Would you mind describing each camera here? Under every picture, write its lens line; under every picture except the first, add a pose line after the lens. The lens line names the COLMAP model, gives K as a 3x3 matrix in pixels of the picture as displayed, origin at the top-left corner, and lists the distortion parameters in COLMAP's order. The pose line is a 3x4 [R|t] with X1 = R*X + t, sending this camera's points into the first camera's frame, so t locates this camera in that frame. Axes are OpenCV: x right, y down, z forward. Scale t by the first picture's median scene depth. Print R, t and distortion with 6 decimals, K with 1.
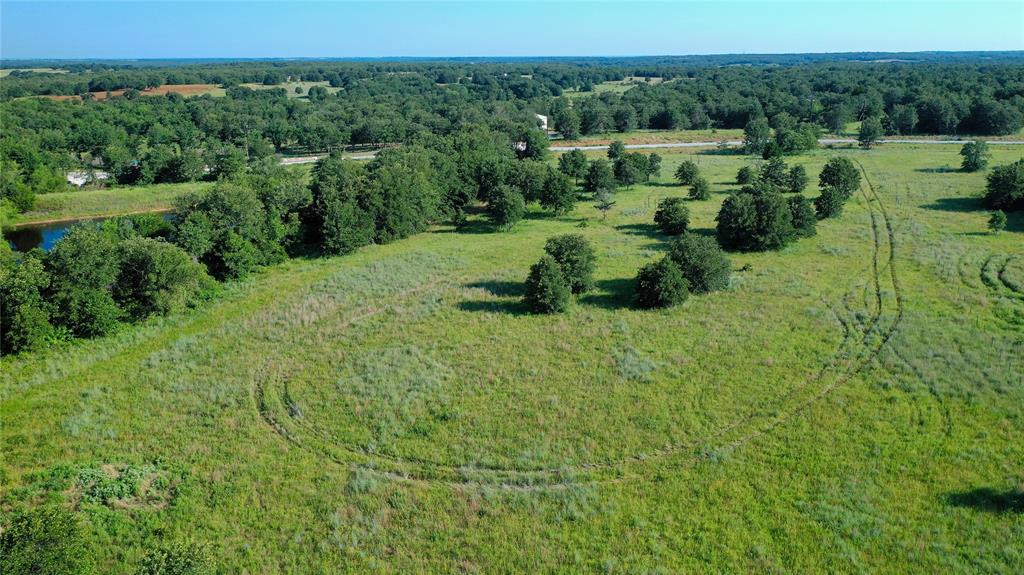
lens RADIAL K [[809.7, 0, 507.8], [0, 809.7, 284.0], [0, 0, 1]] dist [0.010672, 0.004351]
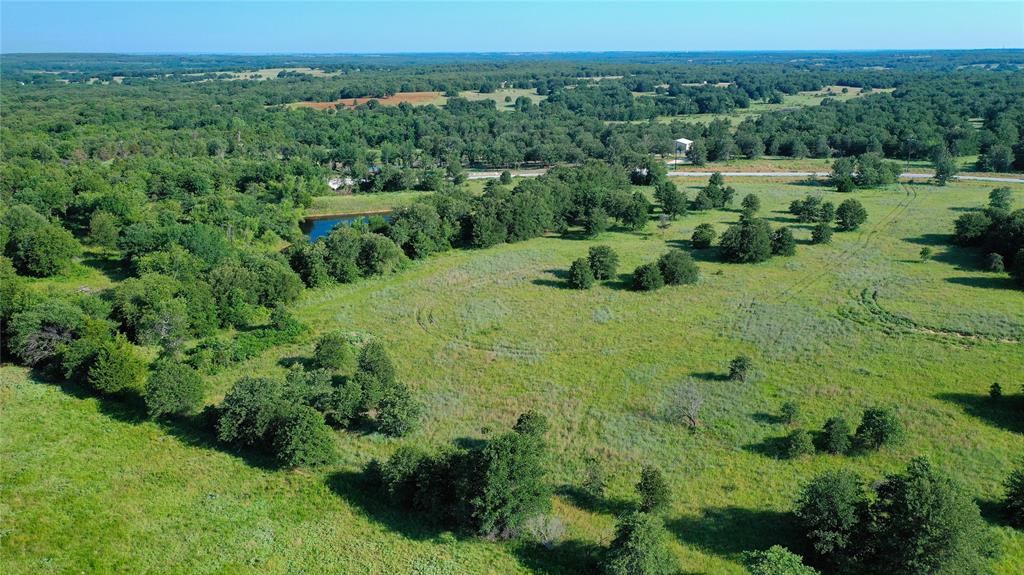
lens RADIAL K [[809.7, 0, 514.1], [0, 809.7, 289.5], [0, 0, 1]] dist [0.010672, 0.004351]
pose [[0.967220, 0.074994, -0.242615, 0.229738], [-0.071407, 0.997169, 0.023558, 0.003530], [0.243695, -0.005461, 0.969837, -0.512077]]
